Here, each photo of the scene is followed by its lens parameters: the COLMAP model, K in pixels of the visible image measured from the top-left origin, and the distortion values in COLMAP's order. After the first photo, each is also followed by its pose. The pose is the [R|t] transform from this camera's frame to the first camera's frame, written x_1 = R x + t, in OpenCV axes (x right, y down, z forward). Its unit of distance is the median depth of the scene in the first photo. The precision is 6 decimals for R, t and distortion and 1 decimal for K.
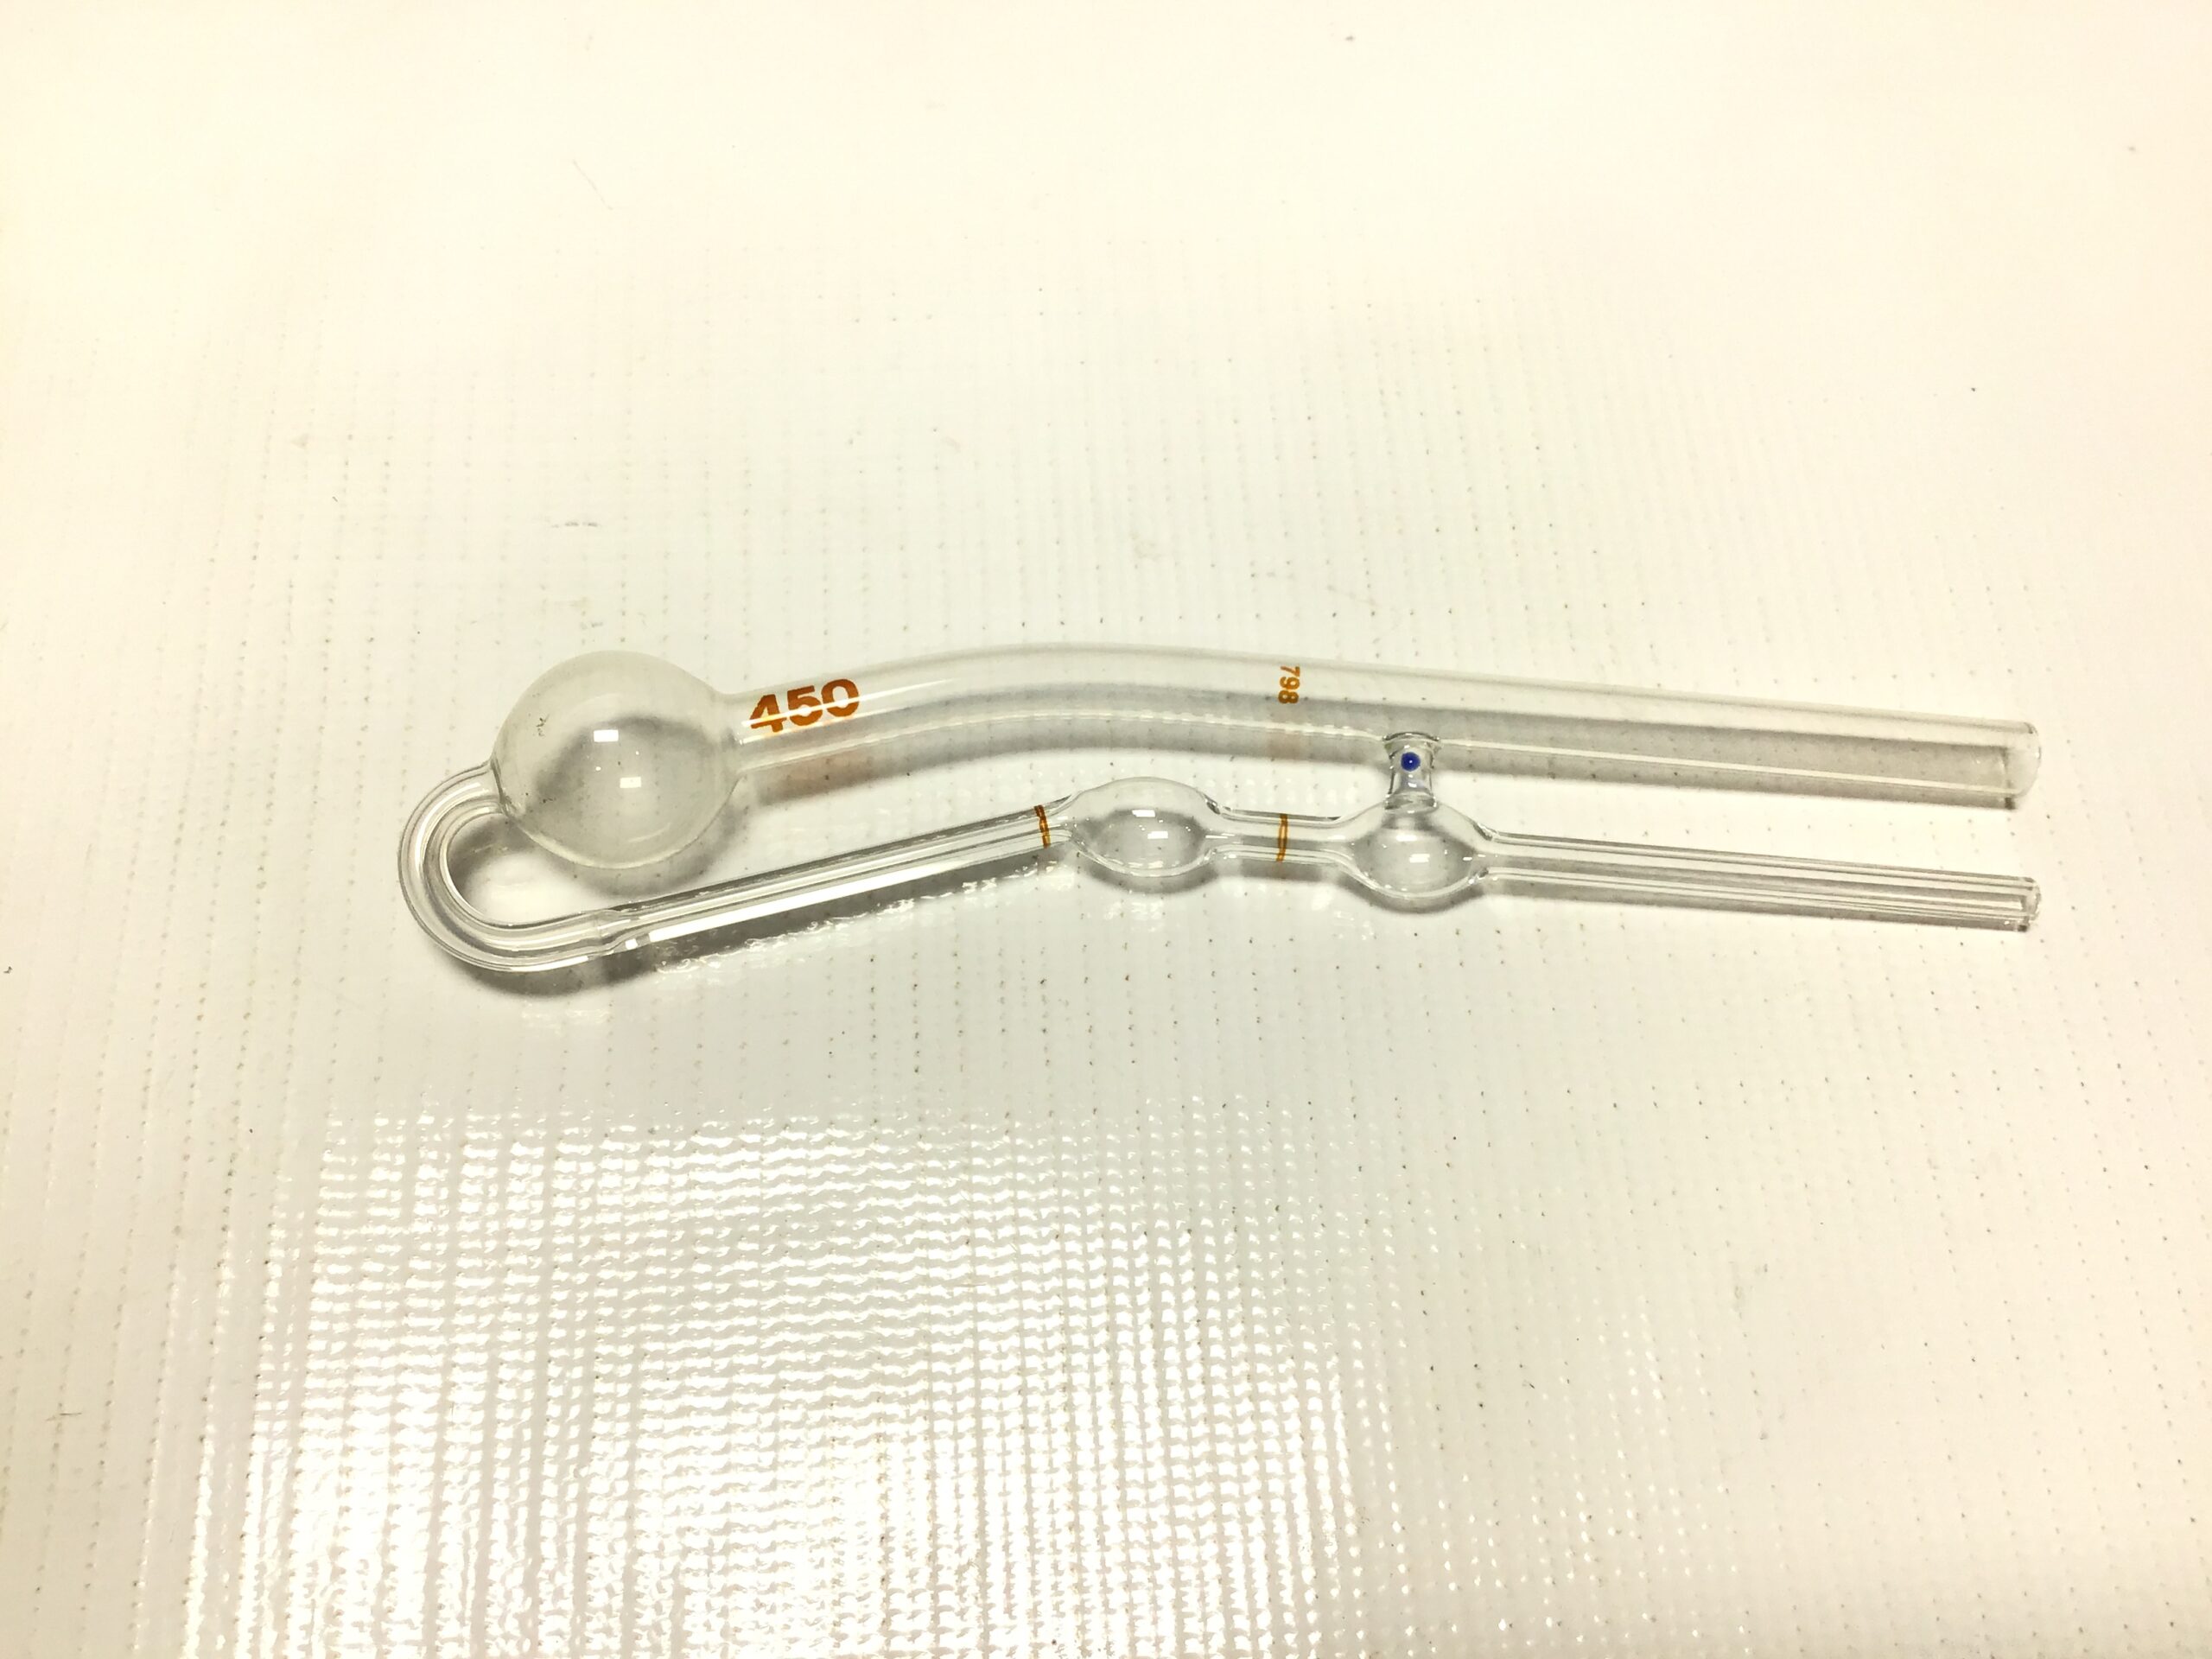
lens RADIAL K [[2090.9, 0, 1163.0], [0, 2090.9, 826.9], [0, 0, 1]] dist [0.109020, -0.150949]
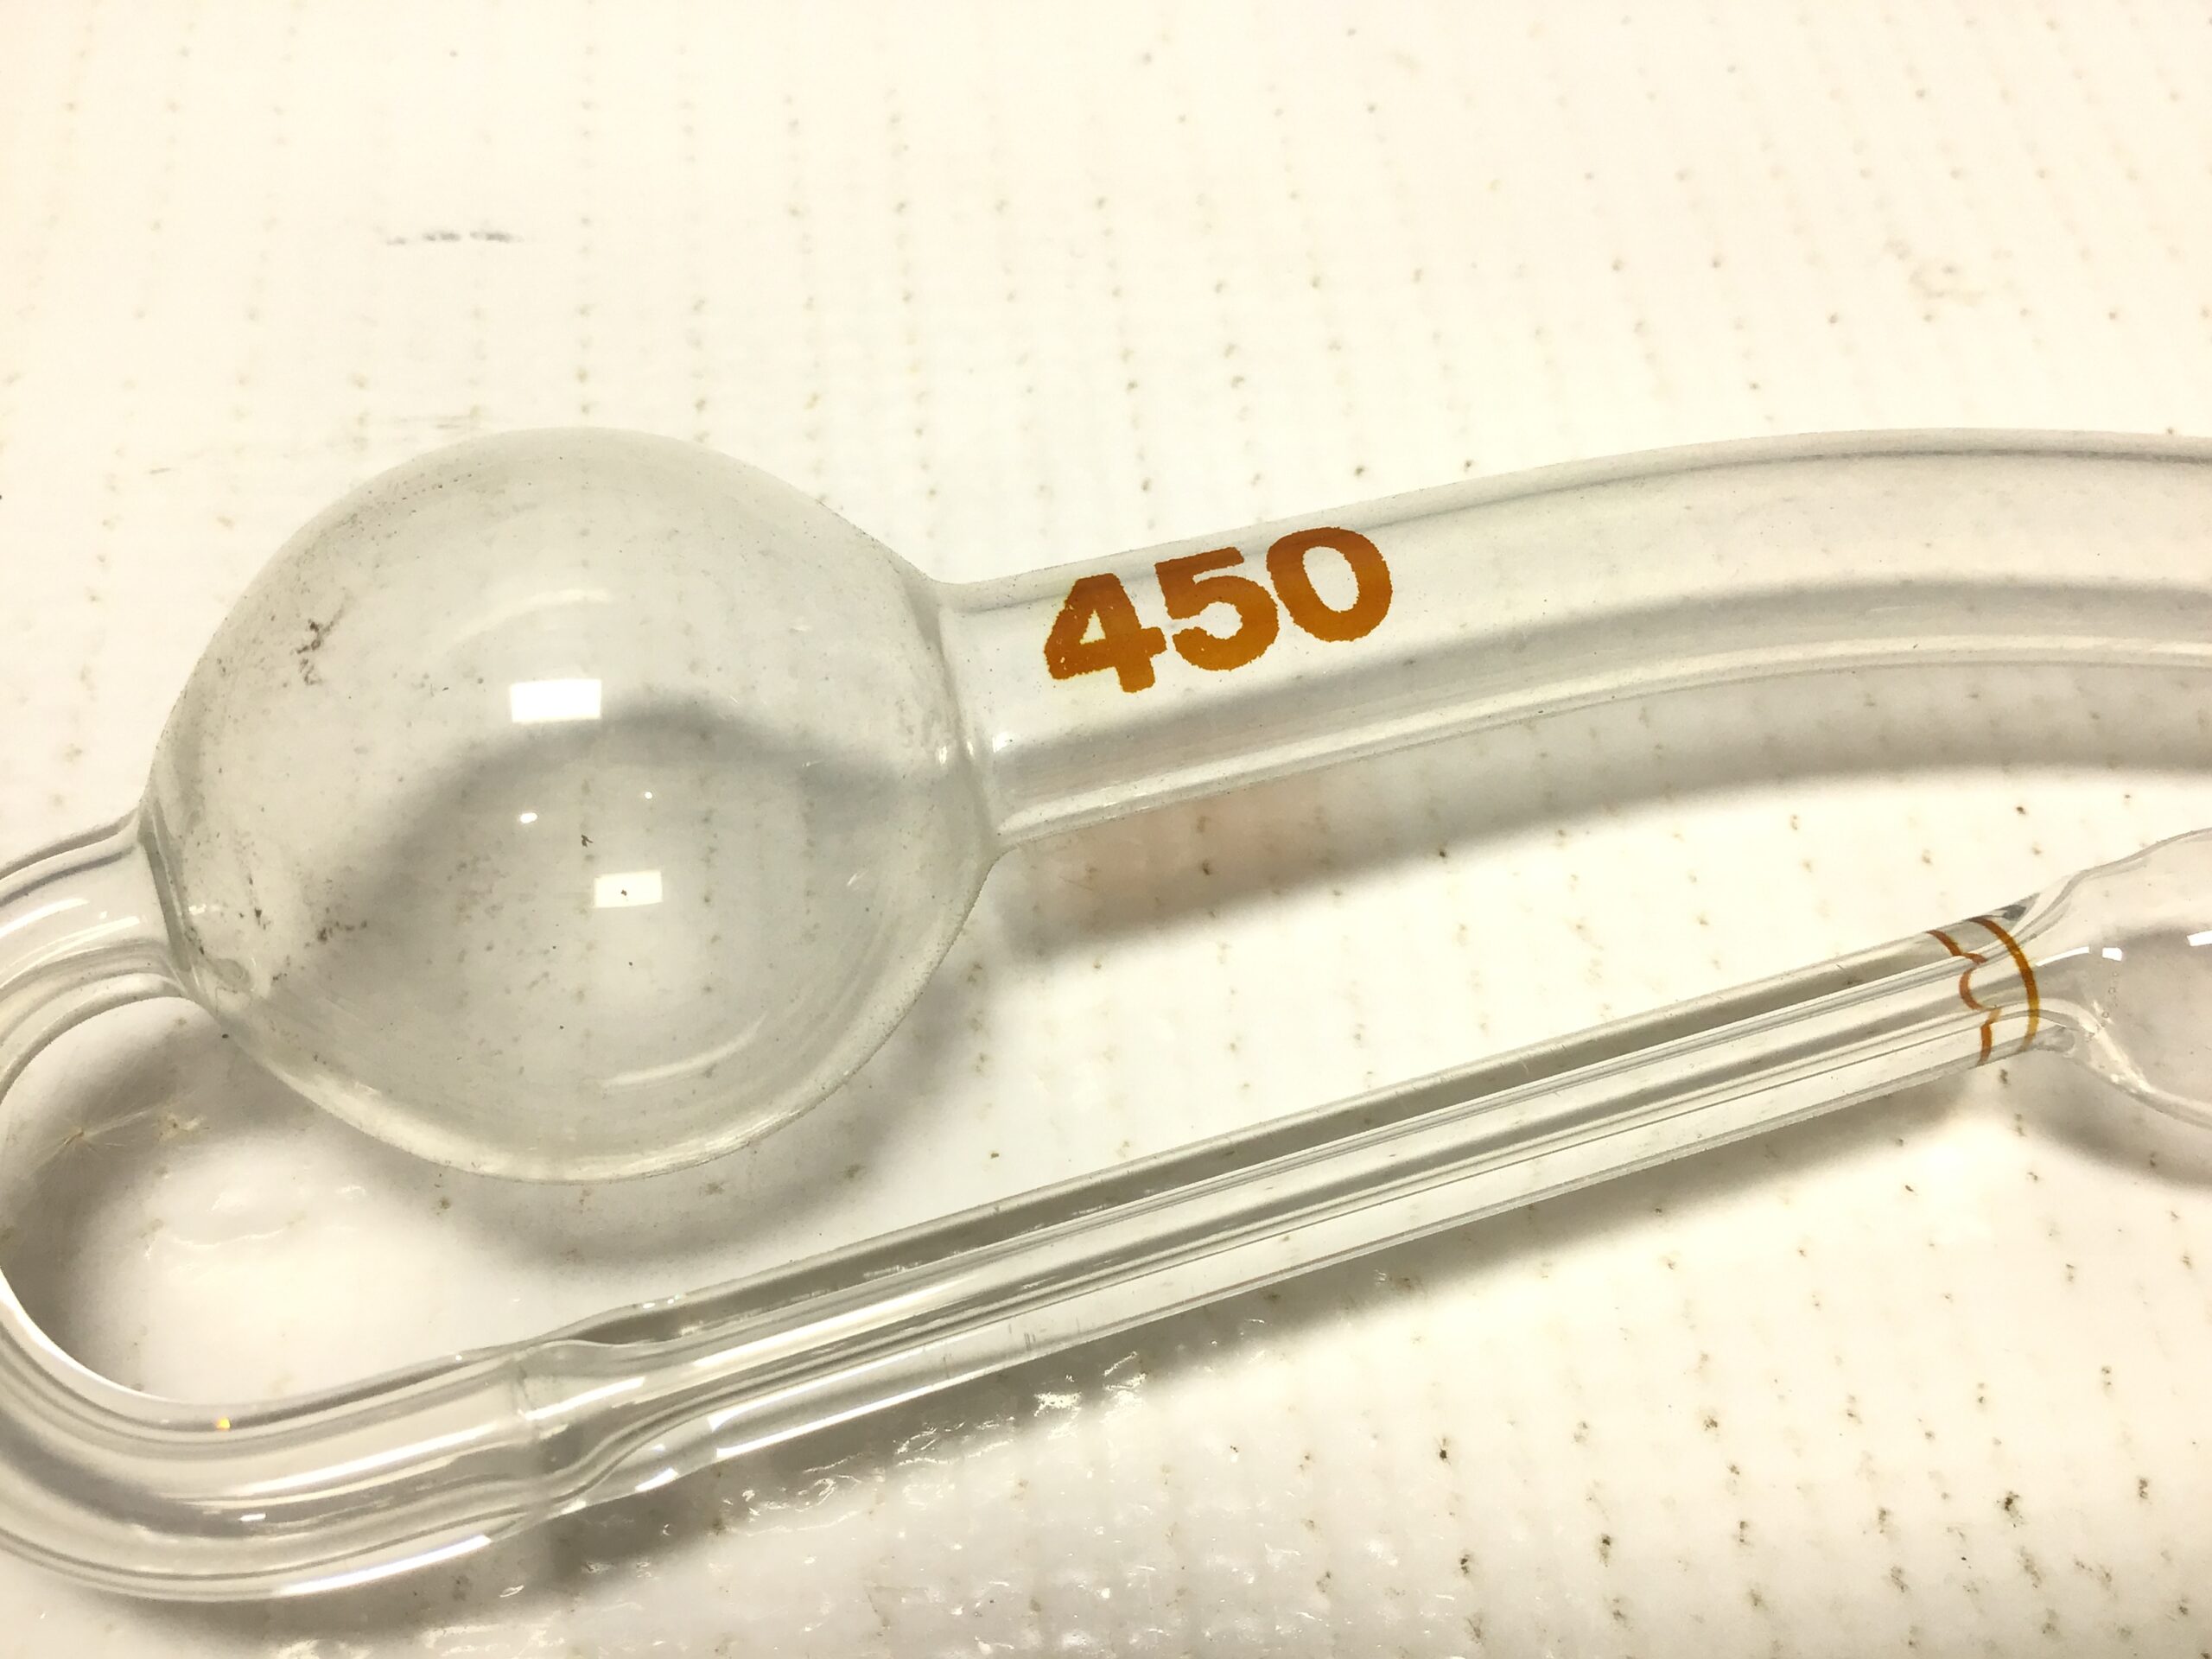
lens RADIAL K [[2090.9, 0, 1163.0], [0, 2090.9, 826.9], [0, 0, 1]] dist [0.109020, -0.150949]
pose [[0.998433, -0.027147, 0.048932, -0.192026], [0.031891, 0.994583, -0.098937, 0.002685], [-0.045981, 0.100342, 0.993890, 0.697312]]
